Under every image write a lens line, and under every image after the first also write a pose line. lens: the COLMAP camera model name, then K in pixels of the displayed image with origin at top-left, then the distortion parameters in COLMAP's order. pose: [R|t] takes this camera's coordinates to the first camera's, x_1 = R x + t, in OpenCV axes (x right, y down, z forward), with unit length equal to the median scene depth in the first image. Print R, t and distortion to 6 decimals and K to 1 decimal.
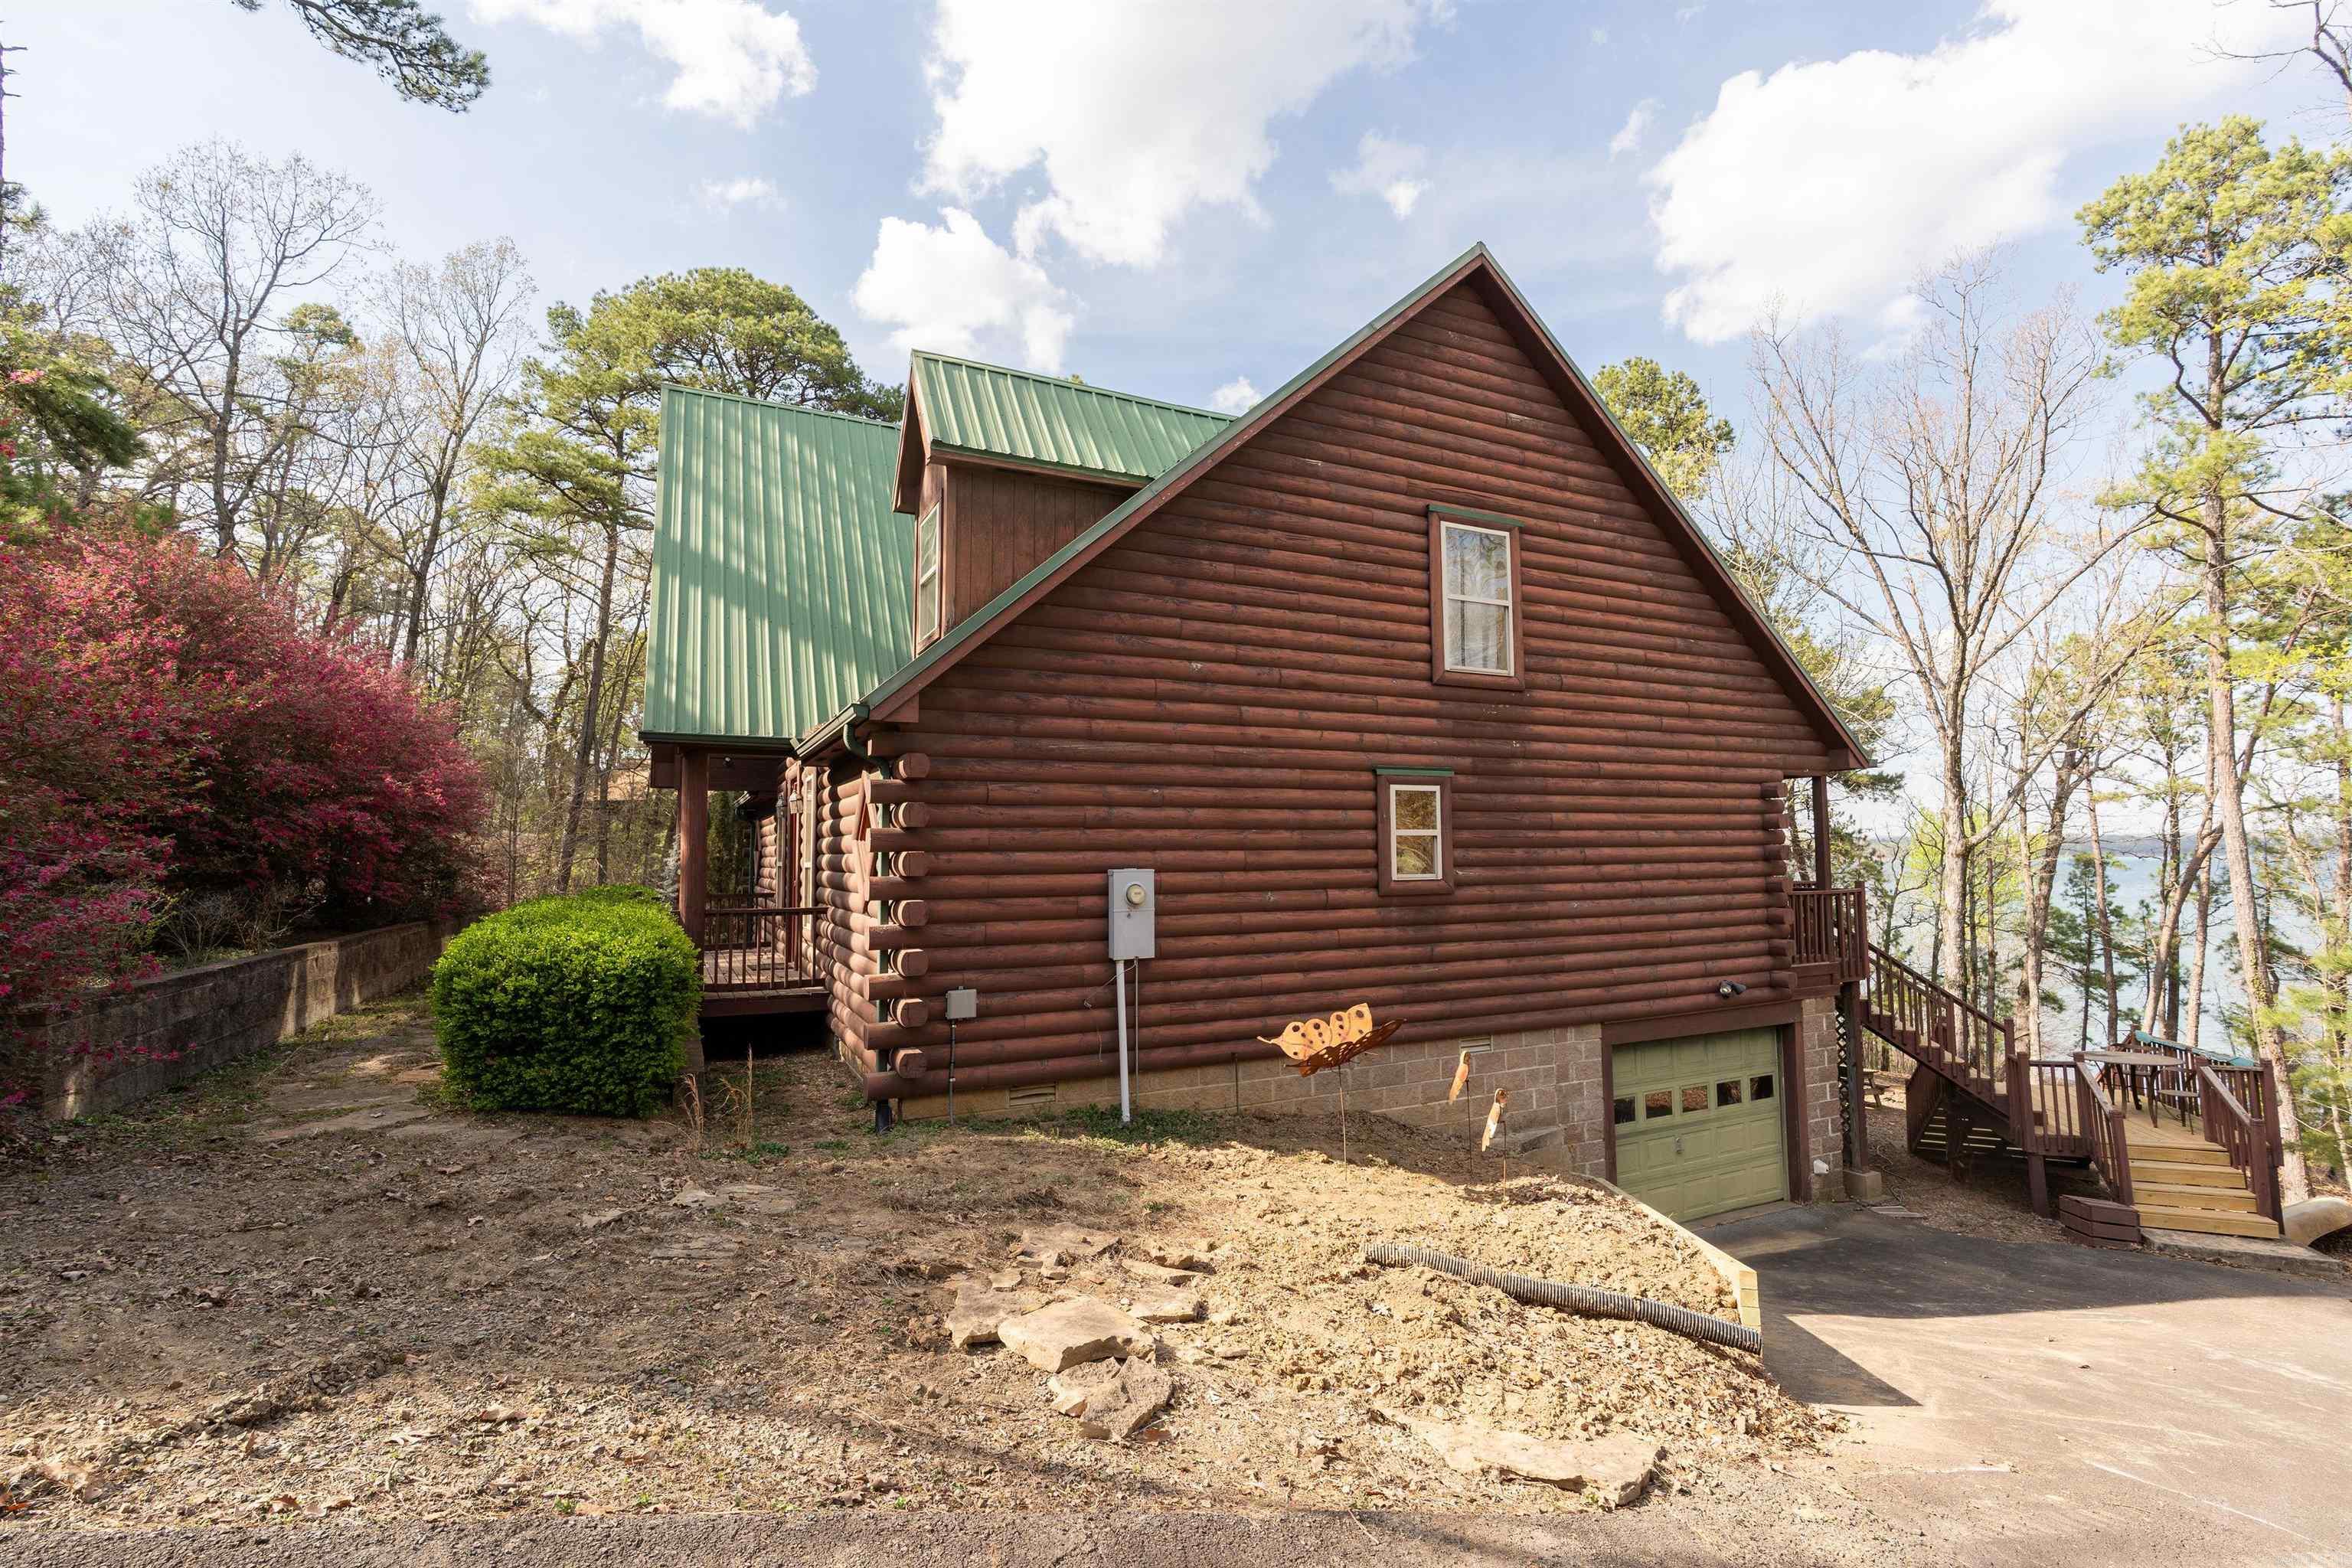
lens RADIAL K [[1065.9, 0, 1173.2], [0, 1065.9, 812.9], [0, 0, 1]] dist [-0.000163, 0.000122]
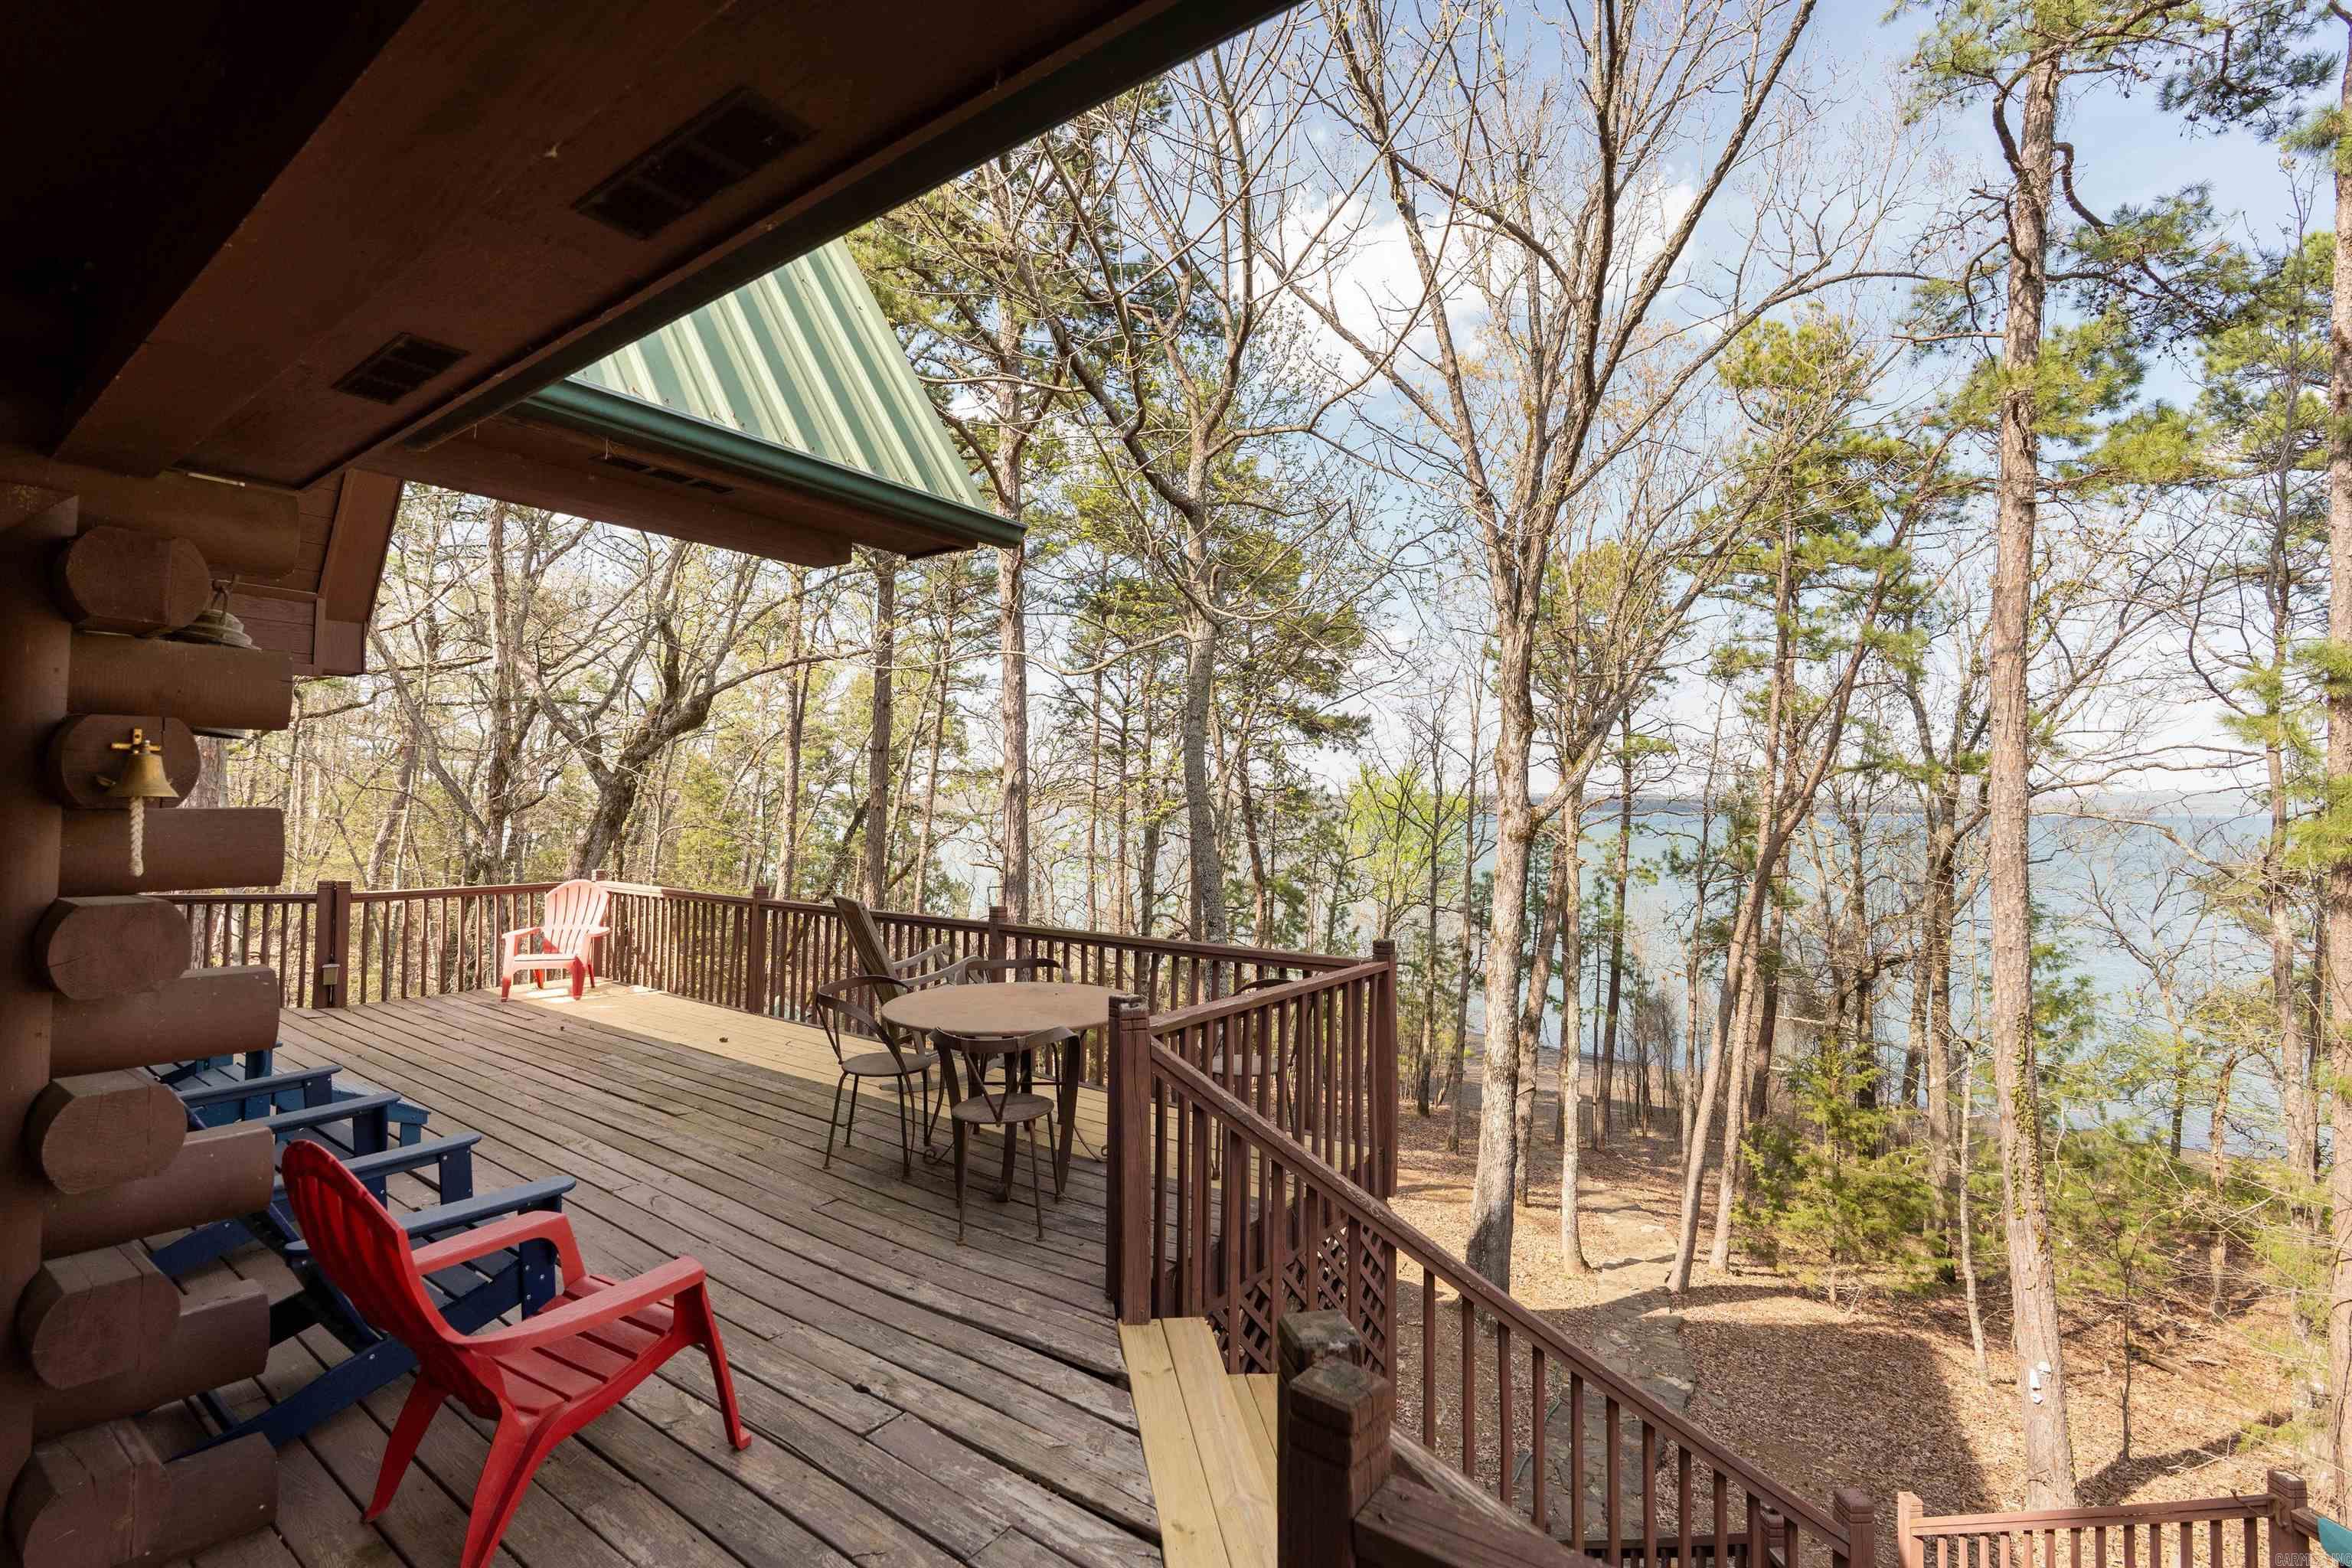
lens RADIAL K [[1049.5, 0, 1176.0], [0, 1049.5, 784.0], [0, 0, 1]] dist [0.000483, 0.000375]
pose [[0.886749, 0.033099, 0.461066, 0.201714], [-0.041433, 0.999110, 0.007964, 0.013020], [-0.460391, -0.026166, 0.887330, 0.376595]]
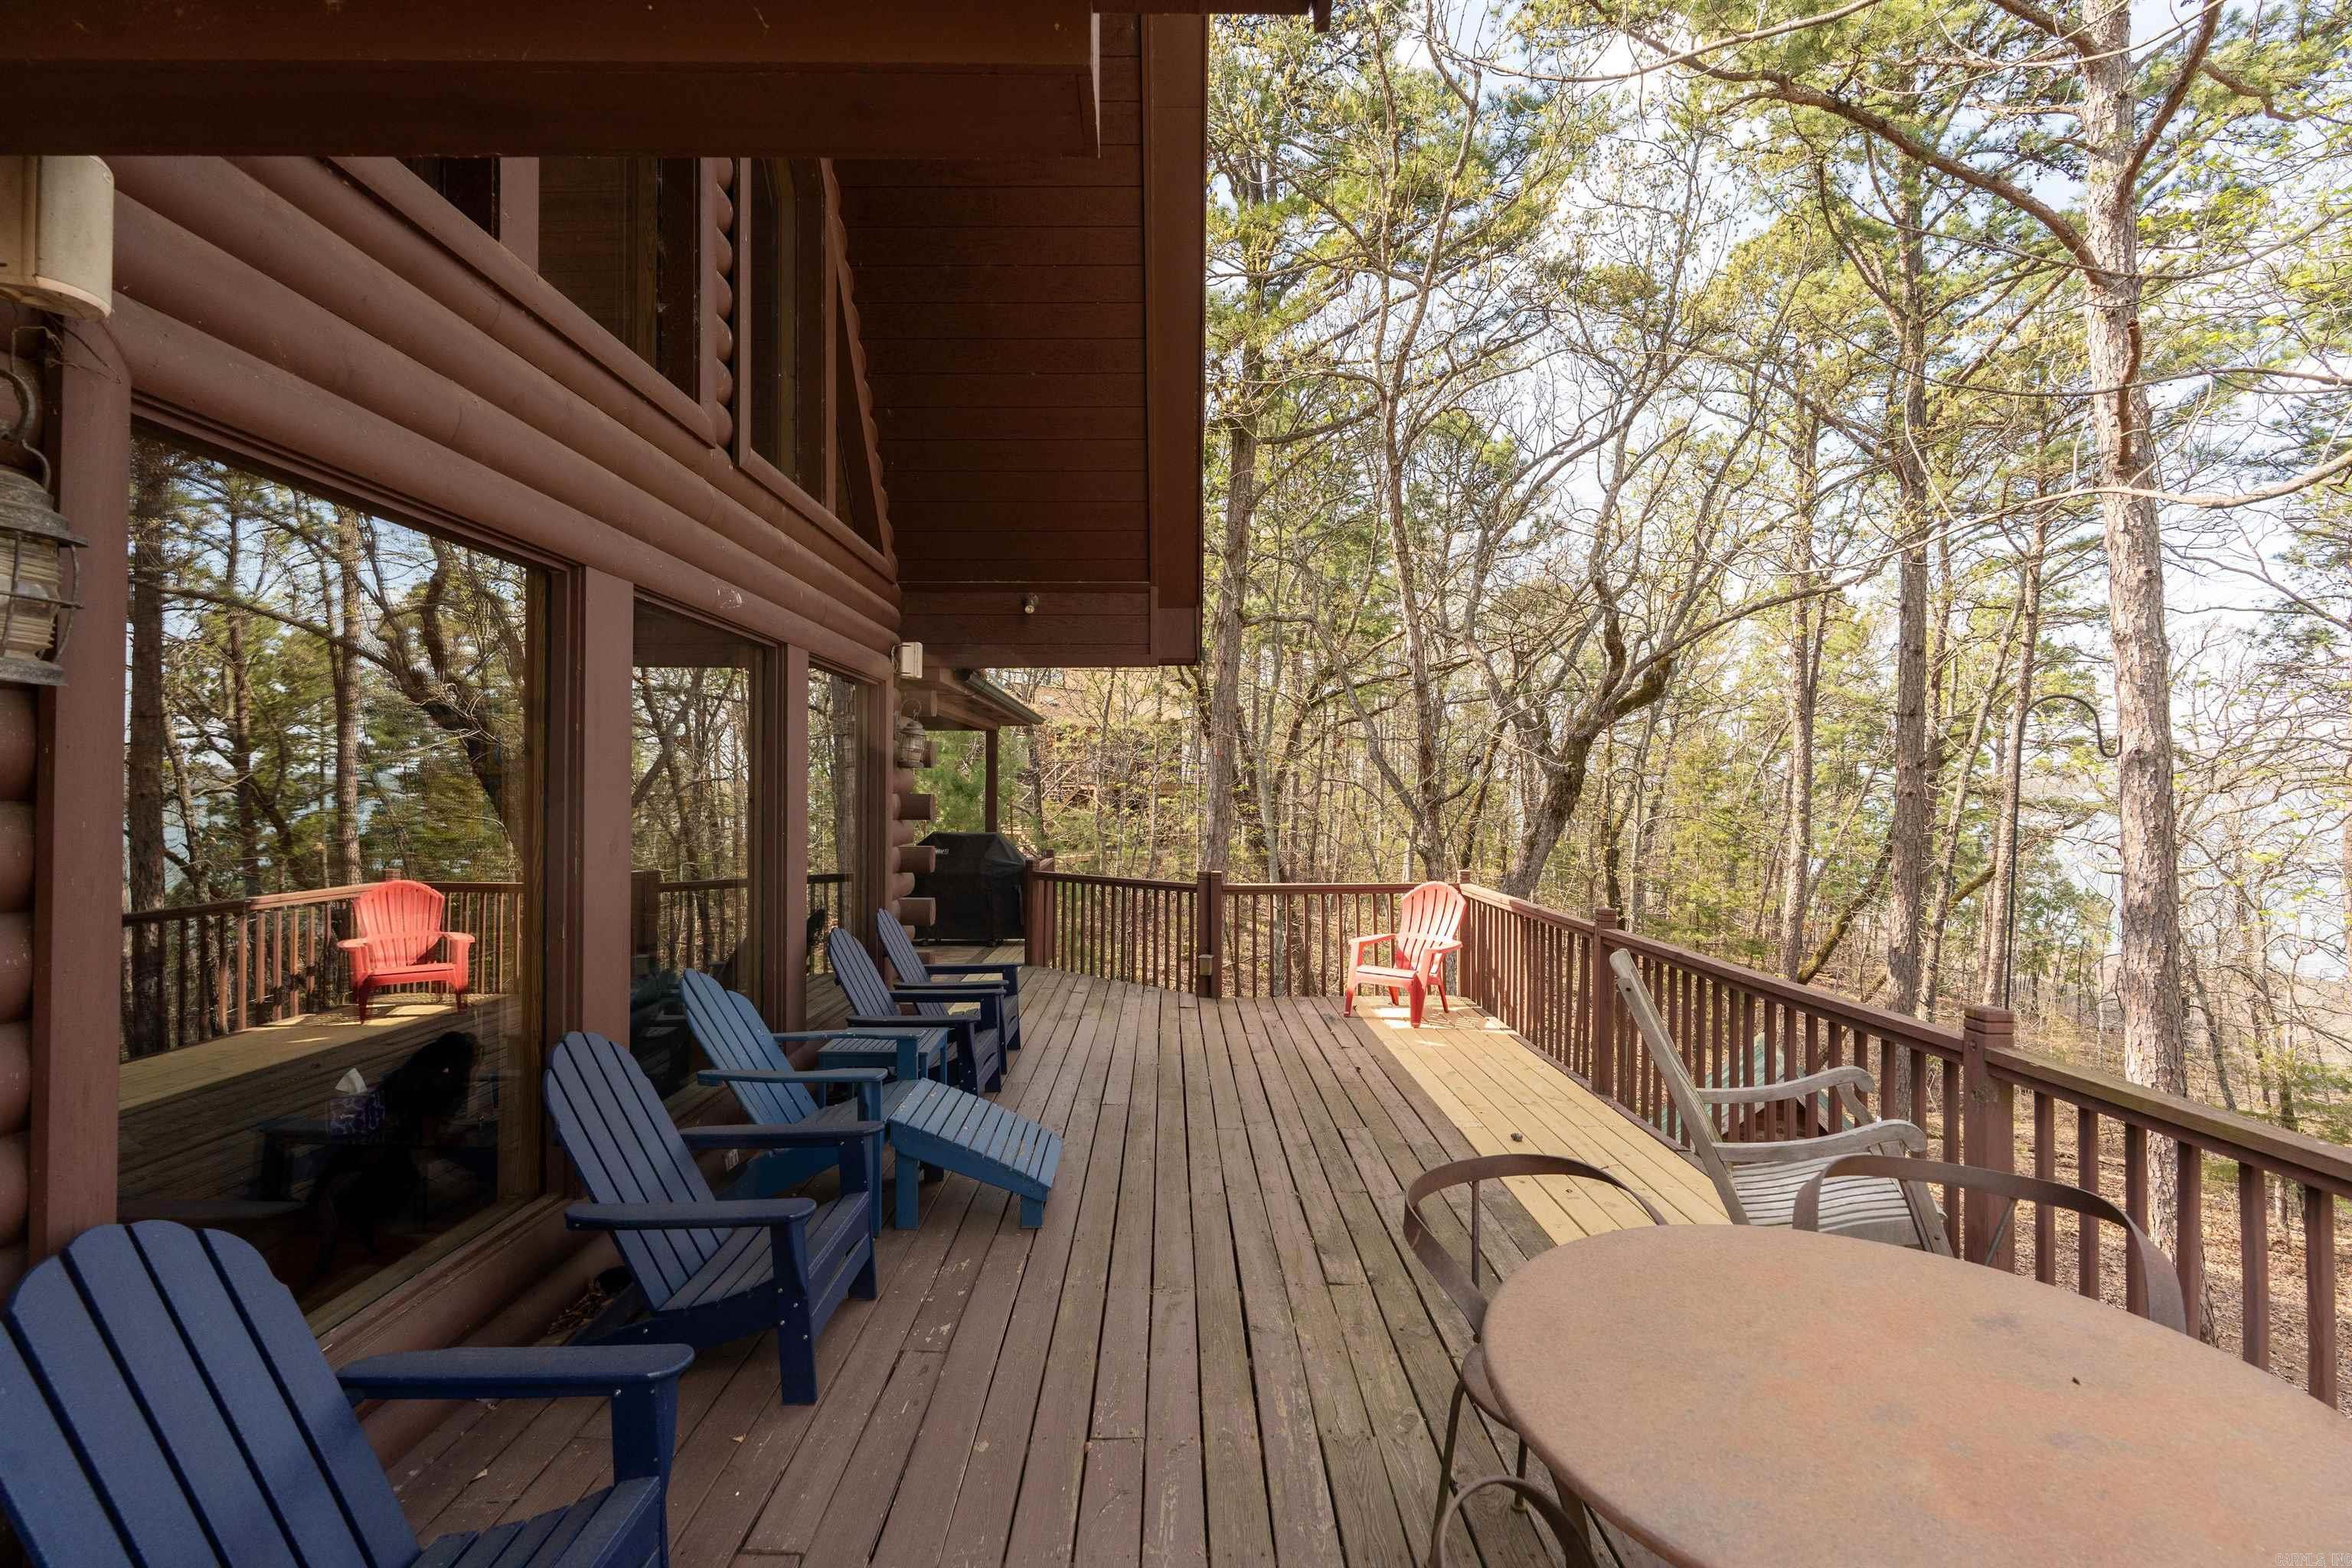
lens RADIAL K [[1049.5, 0, 1176.0], [0, 1049.5, 784.0], [0, 0, 1]] dist [0.000483, 0.000375]
pose [[0.901936, 0.007894, -0.431797, 0.297836], [0.008041, 0.999353, 0.035066, 0.021337], [0.431795, -0.035100, 0.901289, 0.579467]]
